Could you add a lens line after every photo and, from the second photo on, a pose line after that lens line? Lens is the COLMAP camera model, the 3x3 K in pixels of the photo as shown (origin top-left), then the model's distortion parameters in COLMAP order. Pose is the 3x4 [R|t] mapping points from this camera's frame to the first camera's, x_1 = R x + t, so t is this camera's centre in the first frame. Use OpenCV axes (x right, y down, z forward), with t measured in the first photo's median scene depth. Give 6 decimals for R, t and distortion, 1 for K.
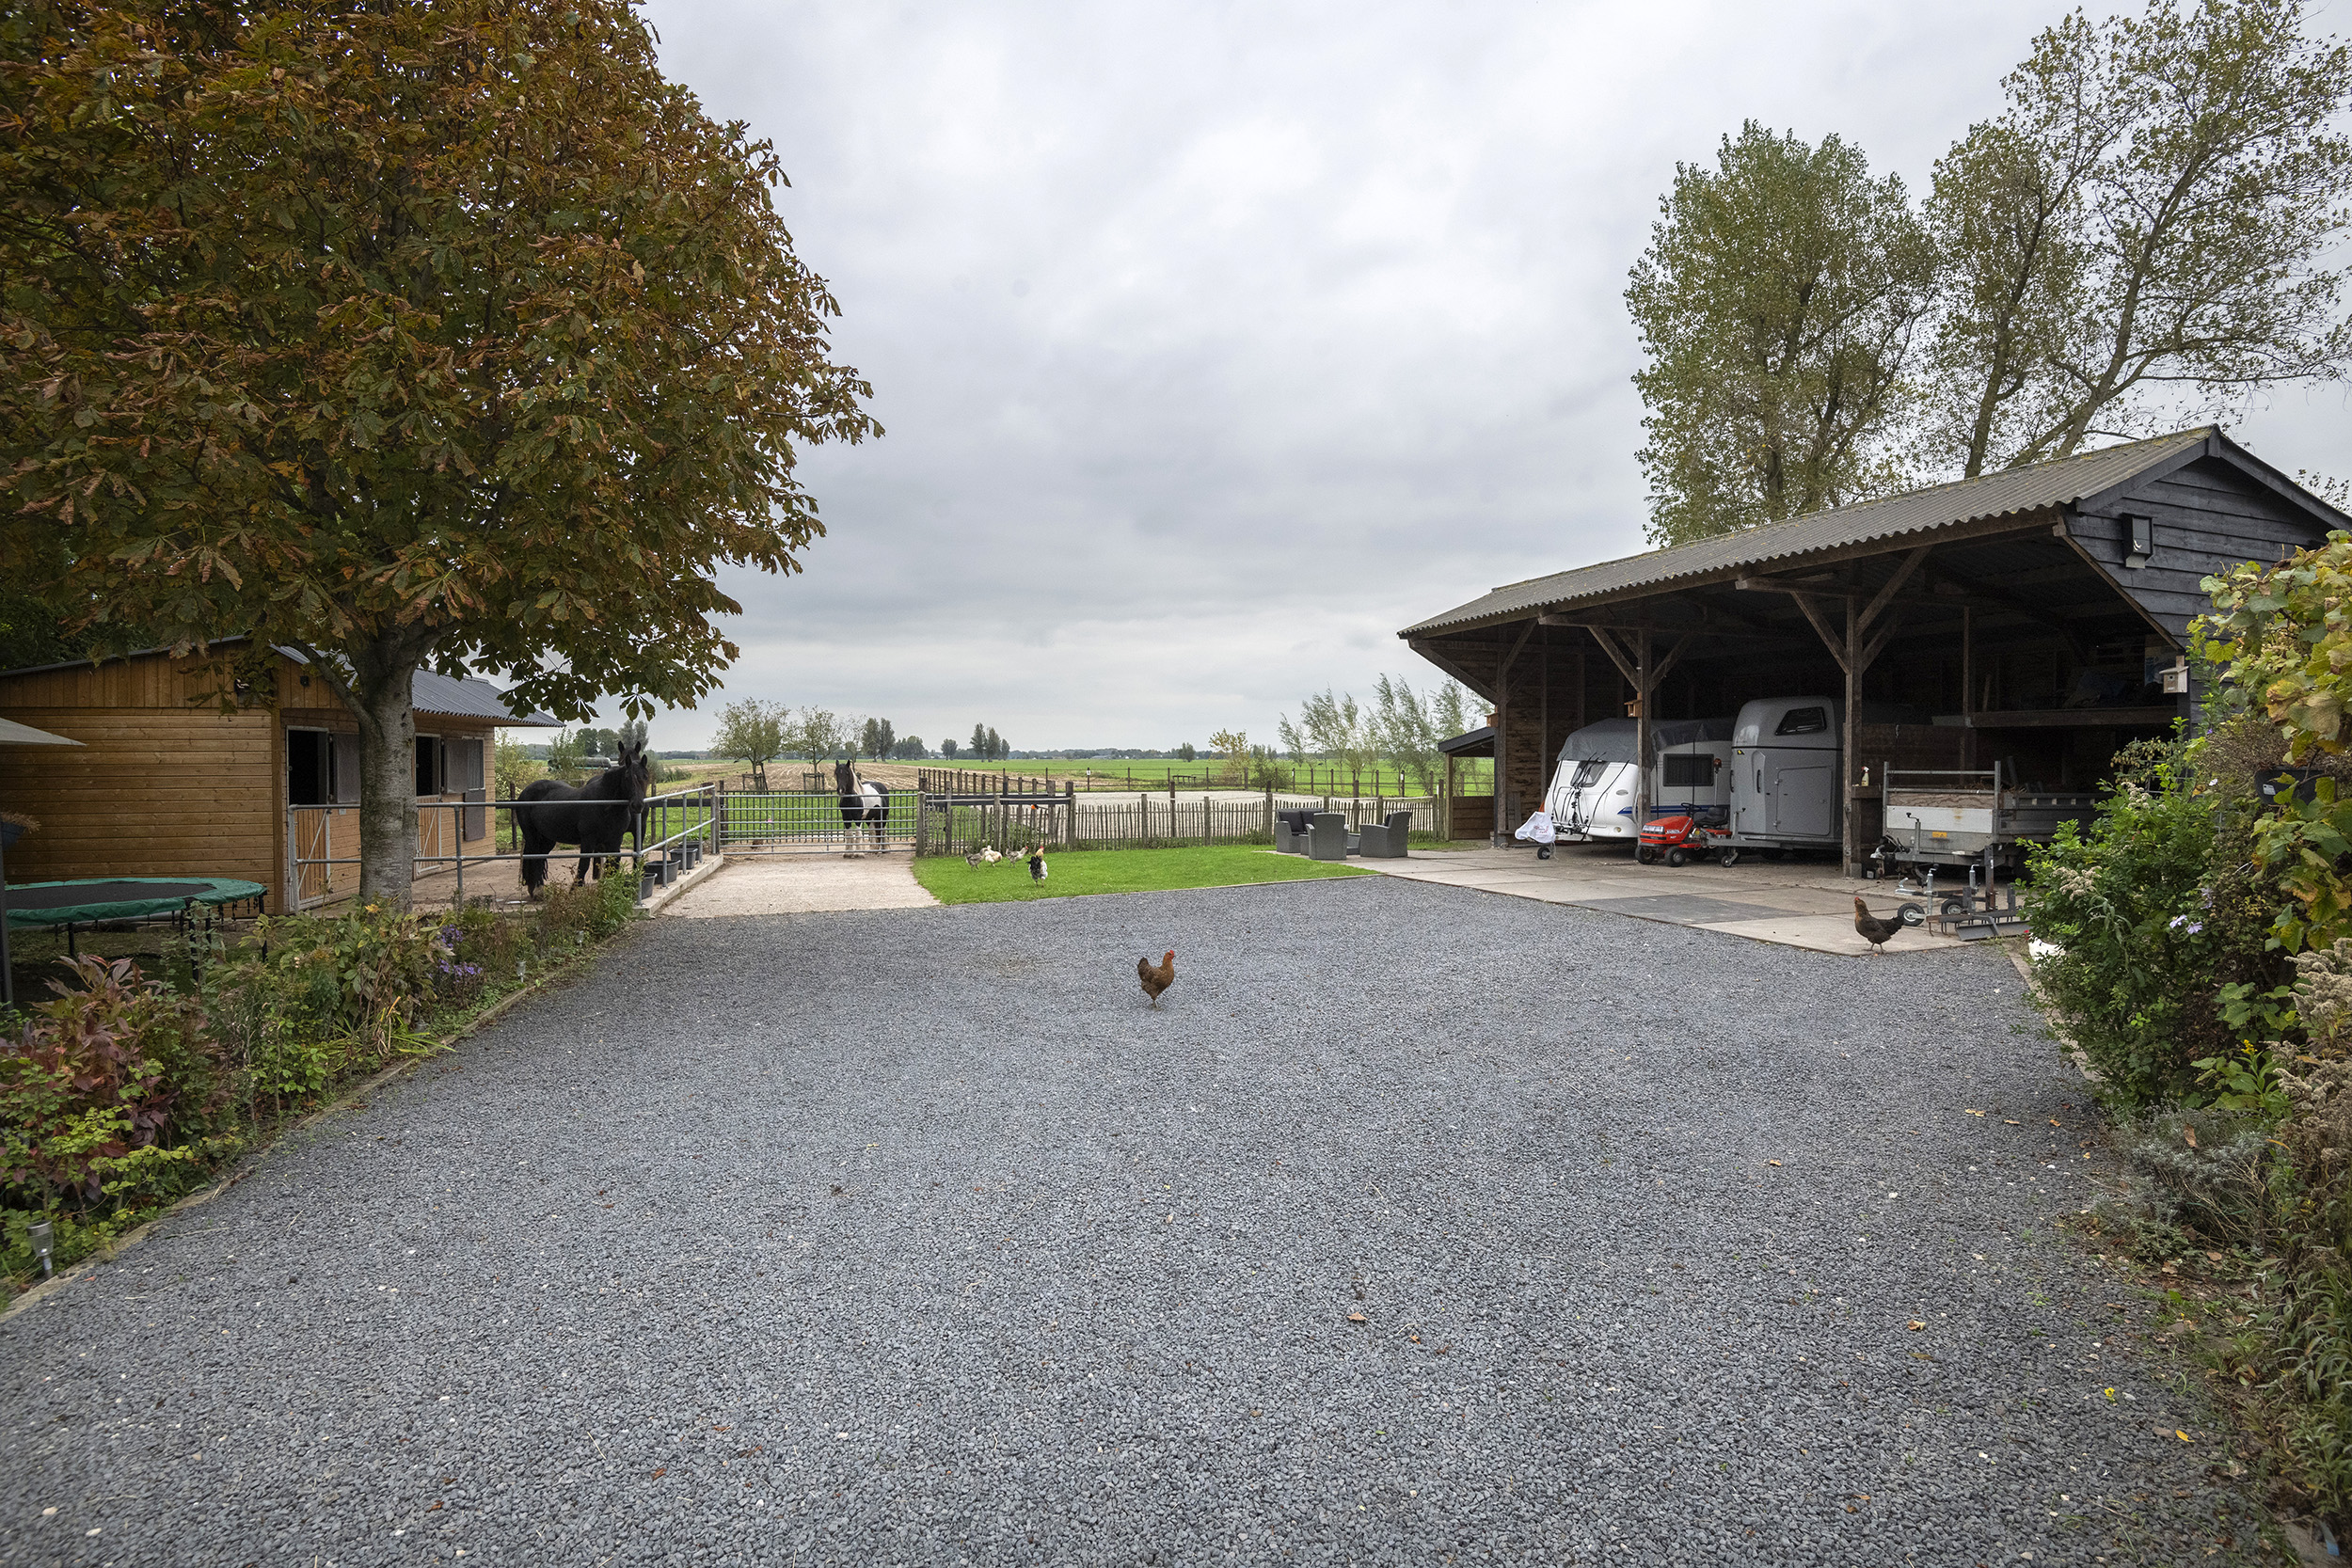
lens RADIAL K [[1203.3, 0, 1184.4], [0, 1203.3, 768.4], [0, 0, 1]] dist [-0.025256, -0.000525]
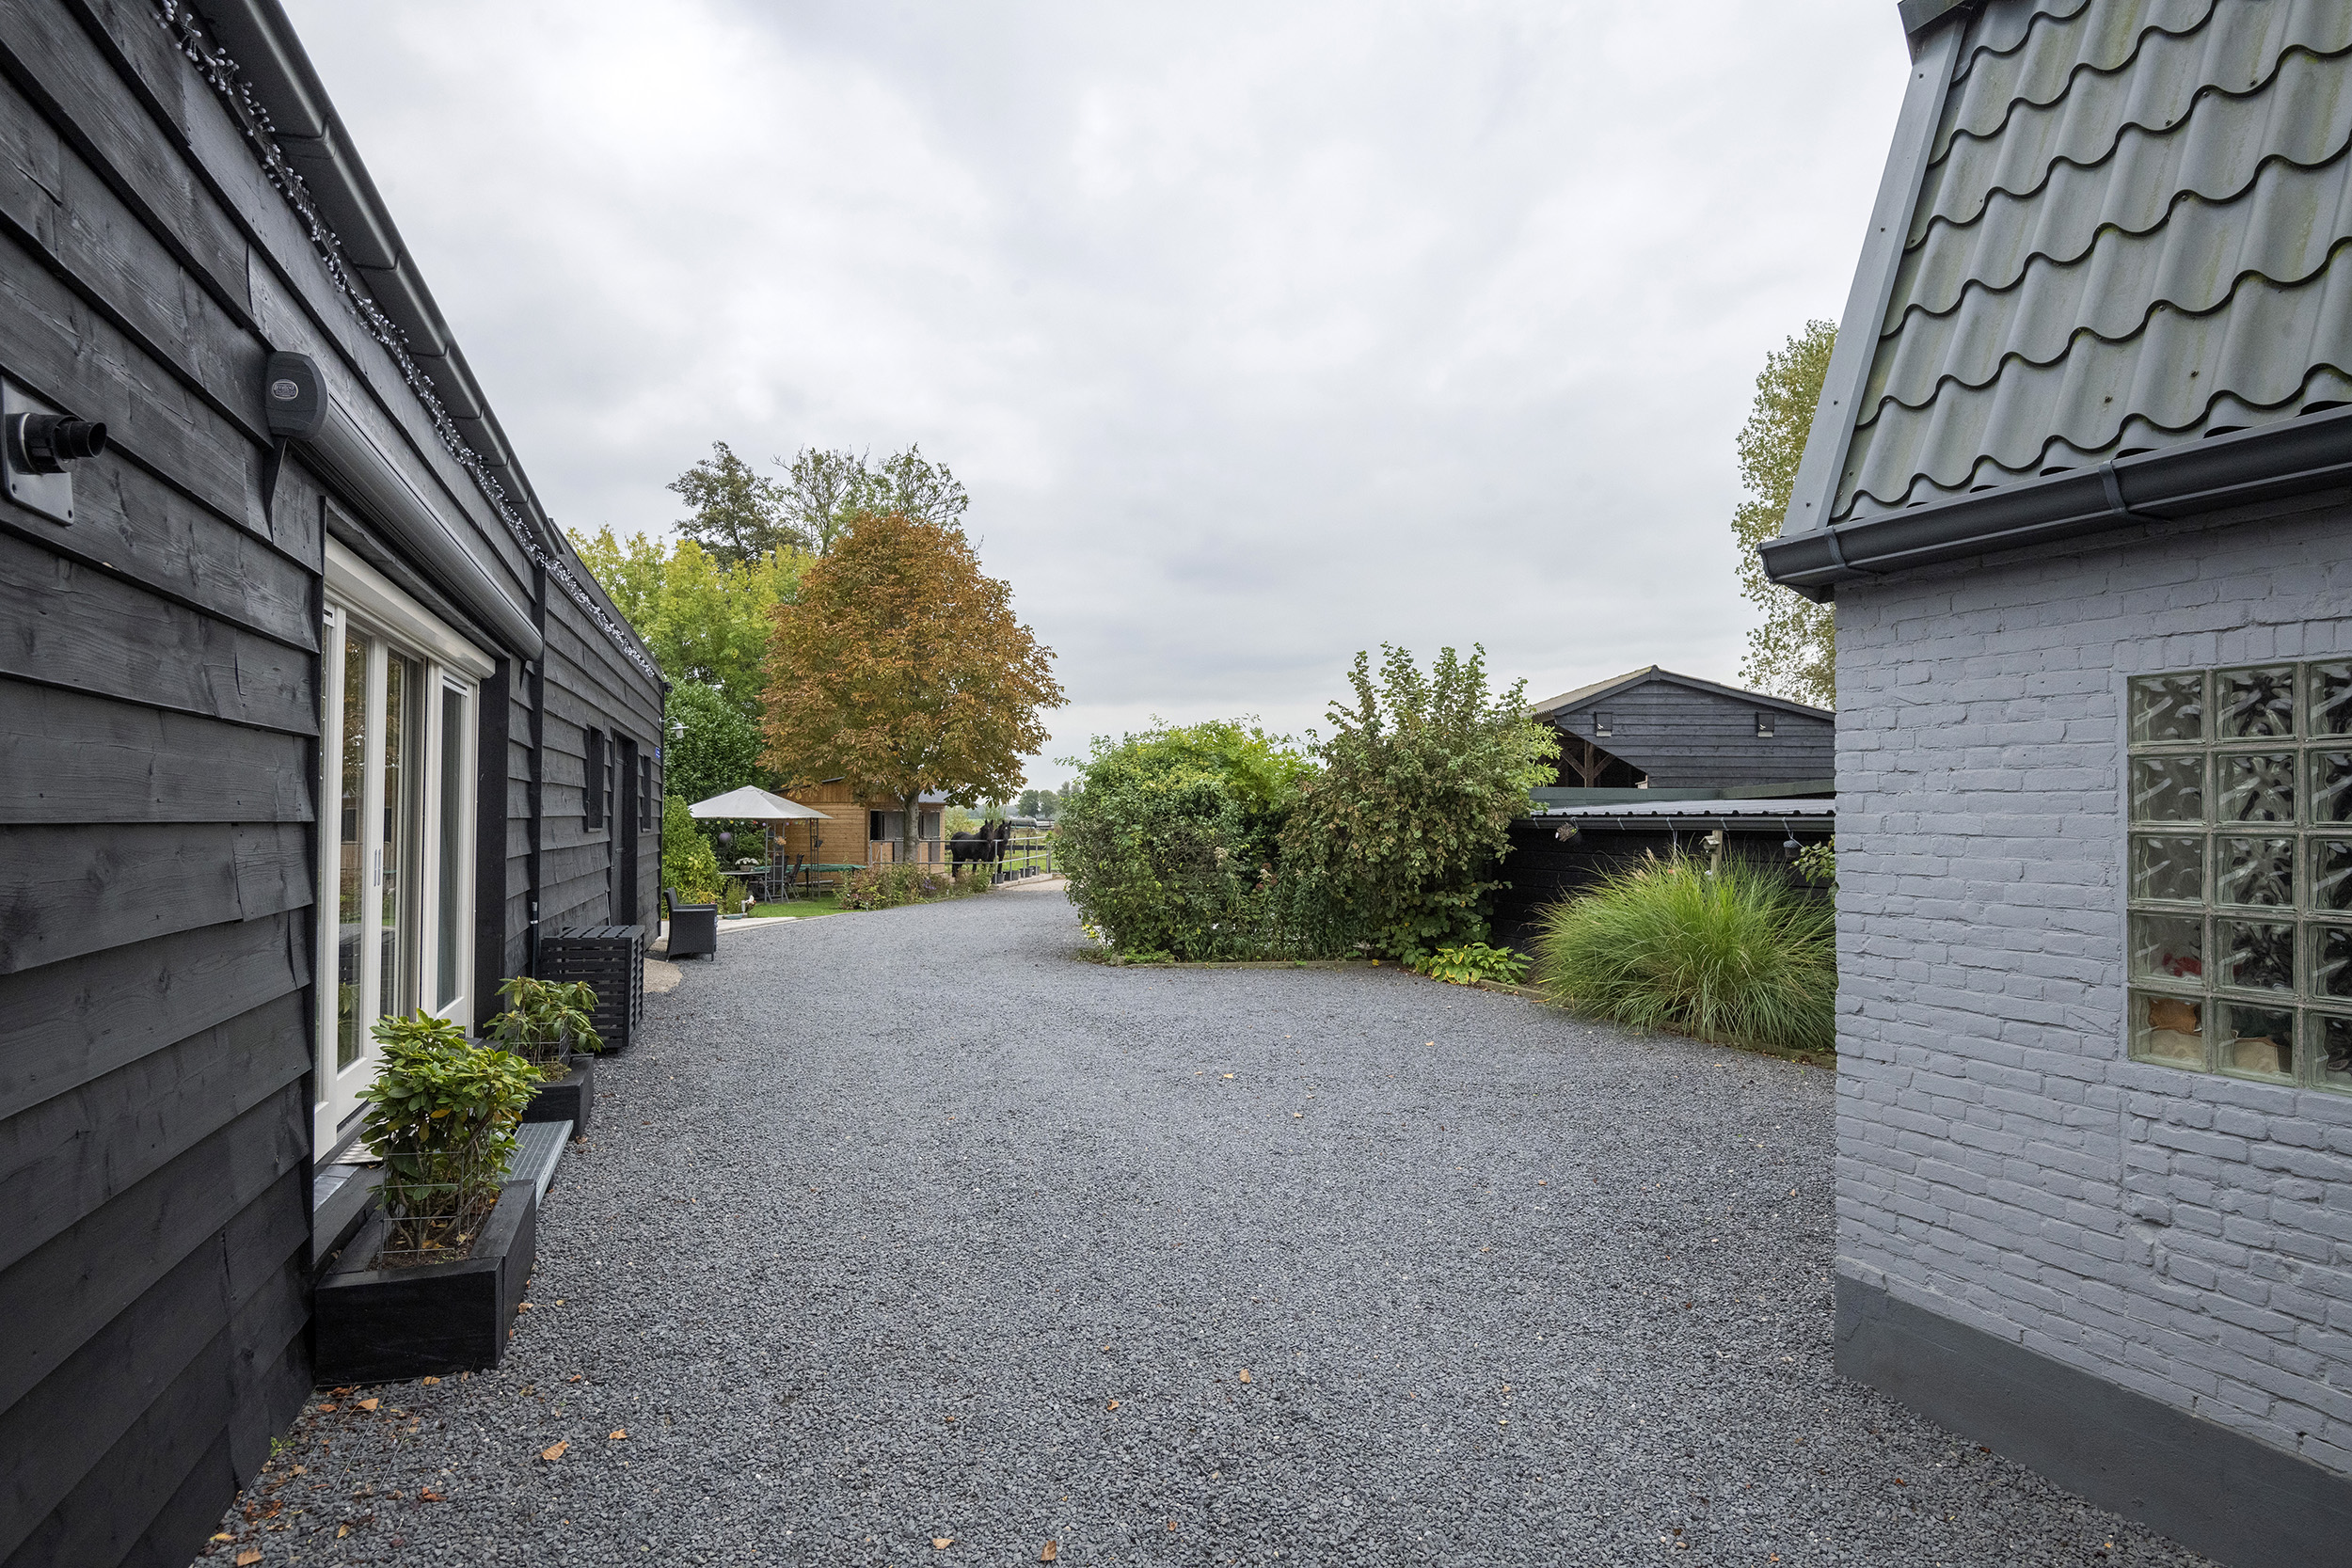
lens RADIAL K [[1233.9, 0, 1174.3], [0, 1233.9, 780.0], [0, 0, 1]] dist [0.004407, 0.000464]
pose [[0.941274, -0.010312, -0.337486, 0.840877], [-0.003277, 0.999207, -0.039672, 0.004292], [0.337627, 0.038448, 0.940494, -1.419399]]
